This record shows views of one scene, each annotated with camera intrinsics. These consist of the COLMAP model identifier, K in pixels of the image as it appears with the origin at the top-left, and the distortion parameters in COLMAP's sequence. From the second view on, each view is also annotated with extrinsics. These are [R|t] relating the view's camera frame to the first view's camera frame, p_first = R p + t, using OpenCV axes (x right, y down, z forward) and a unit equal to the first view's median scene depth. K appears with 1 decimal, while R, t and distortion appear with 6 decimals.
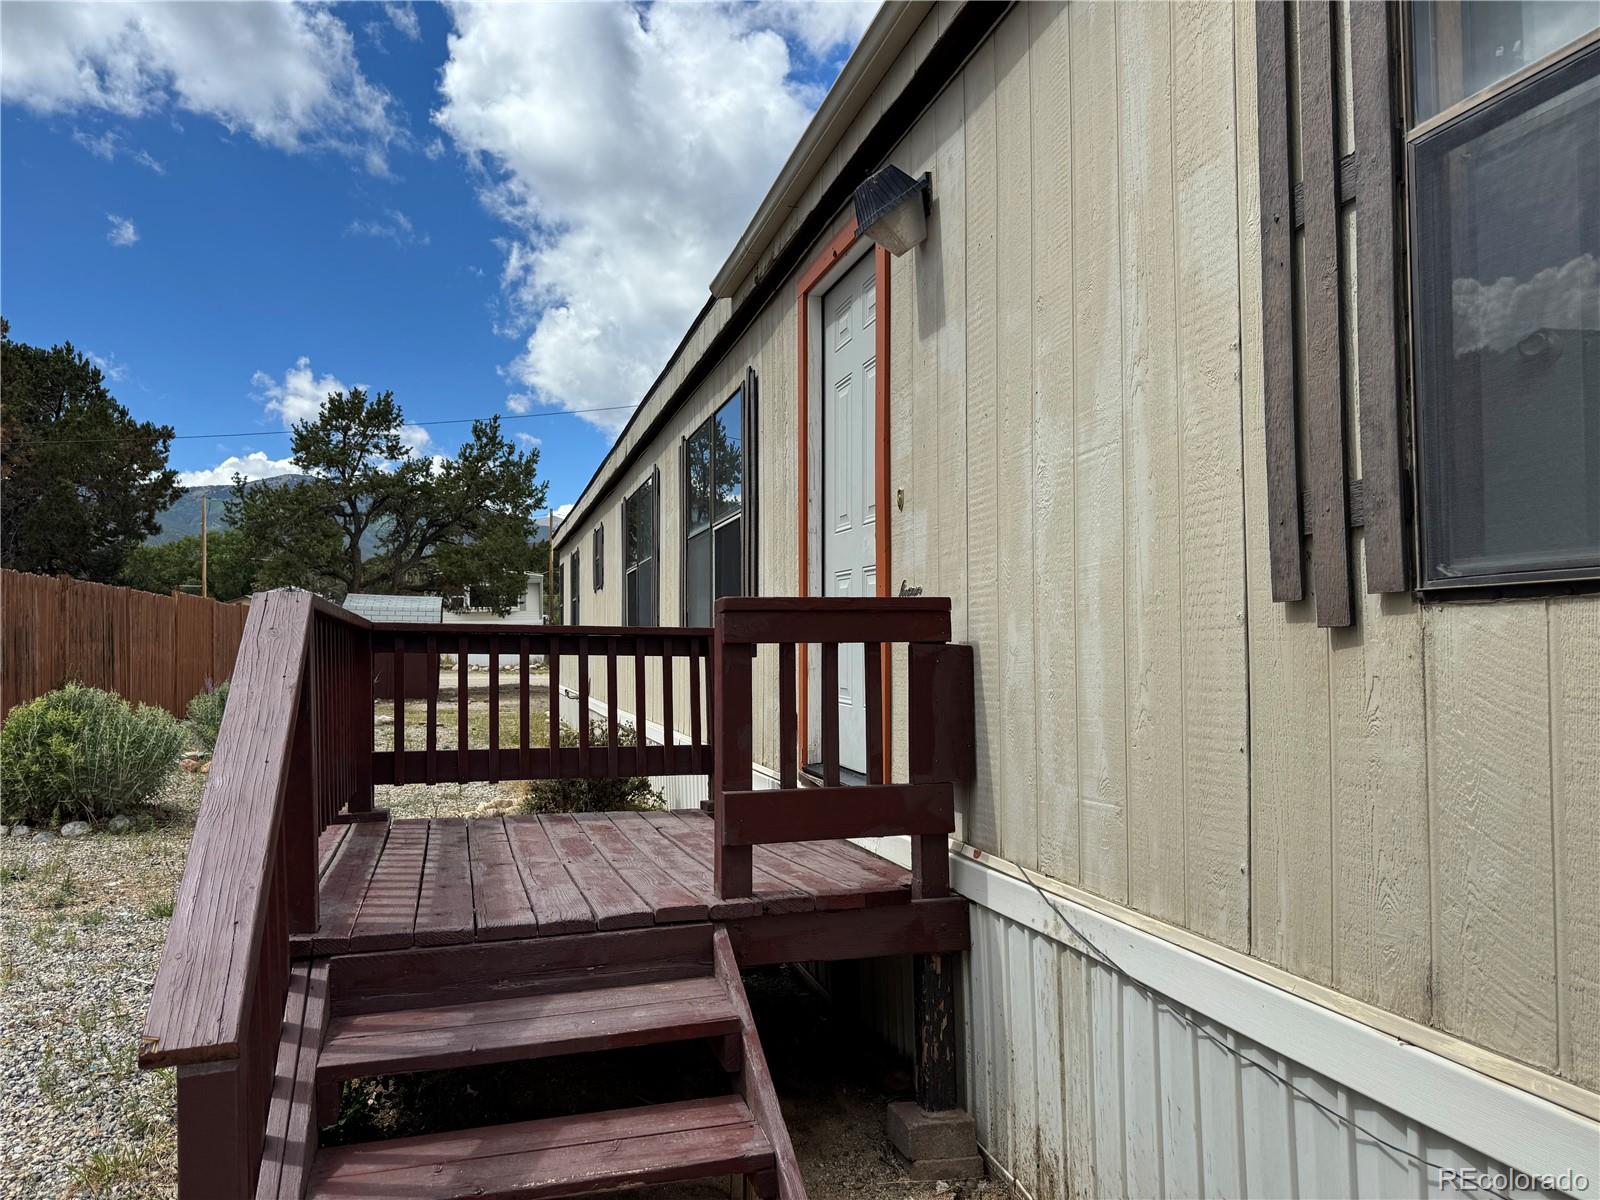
lens RADIAL K [[1119.9, 0, 800.0], [0, 1119.9, 600.0], [0, 0, 1]] dist [0.000919, -0.026356]
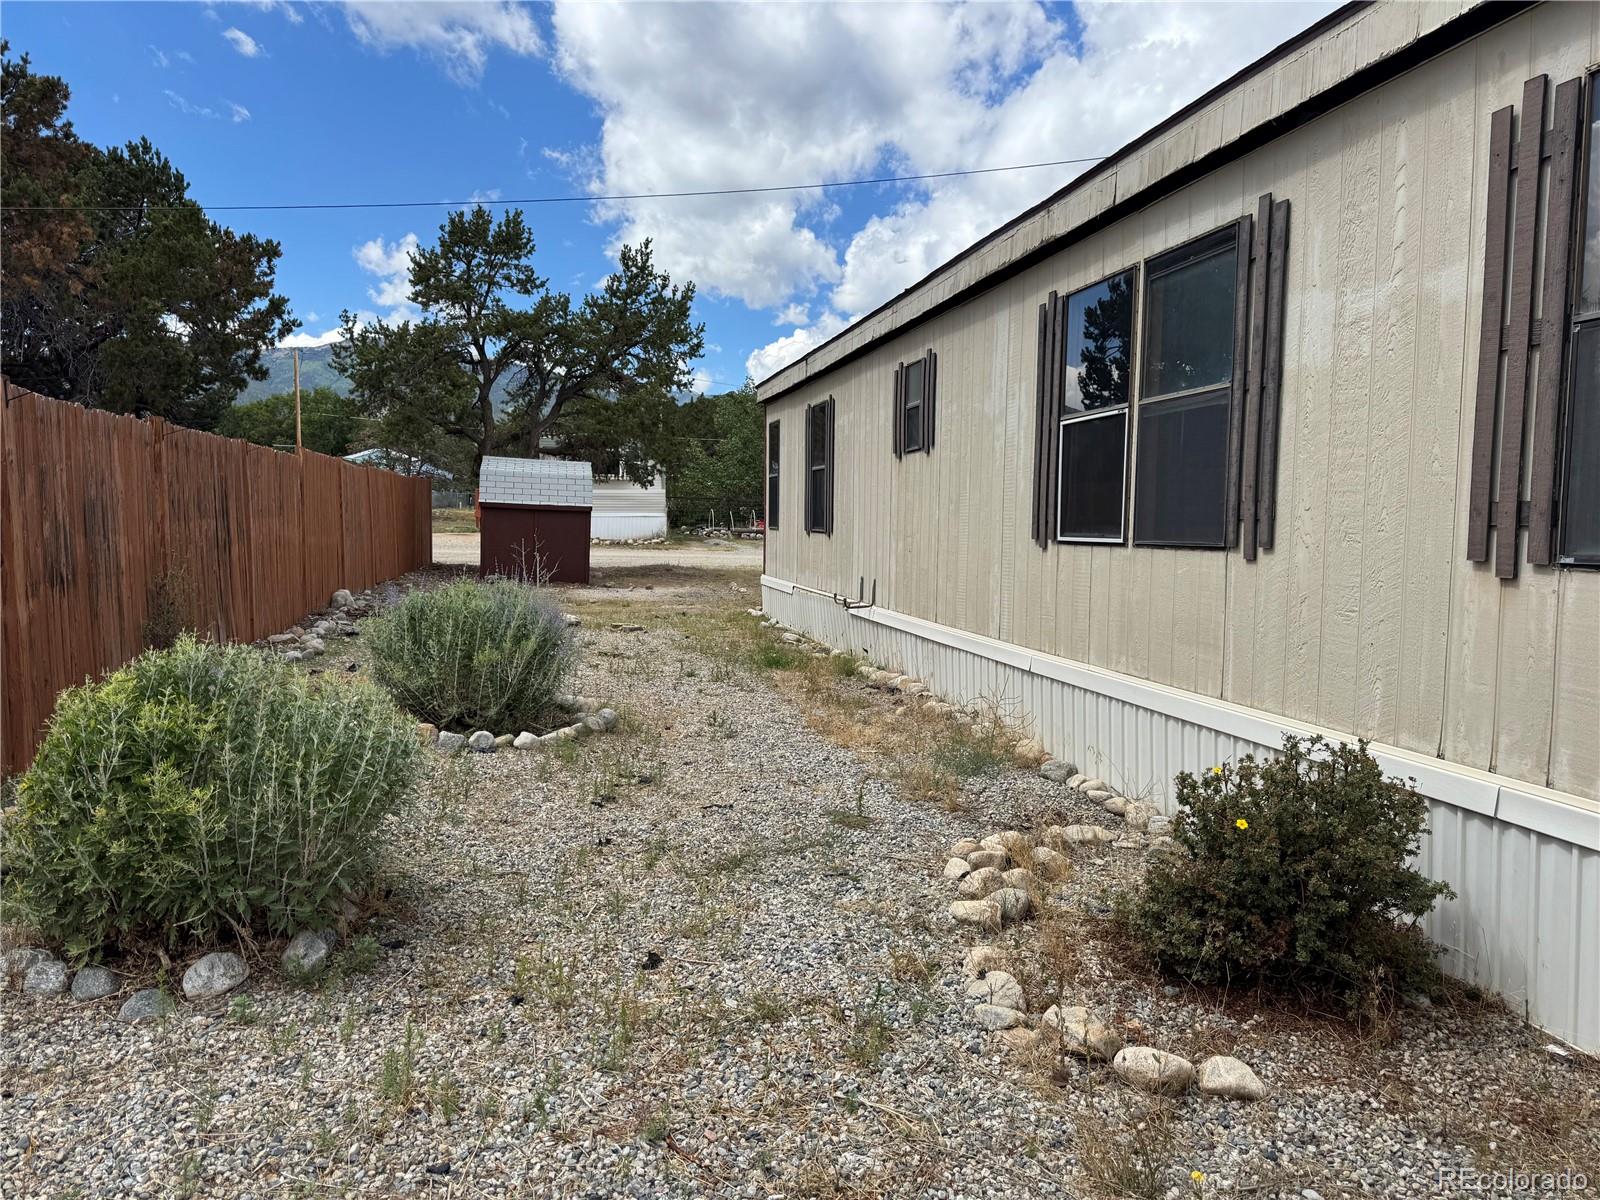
lens RADIAL K [[1117.1, 0, 750.5], [0, 1117.1, 606.4], [0, 0, 1]] dist [0.107607, -0.142377]
pose [[0.994352, 0.024879, -0.103174, -0.107757], [-0.012135, 0.992413, 0.122350, 0.000667], [0.105436, -0.120407, 0.987110, 0.161967]]
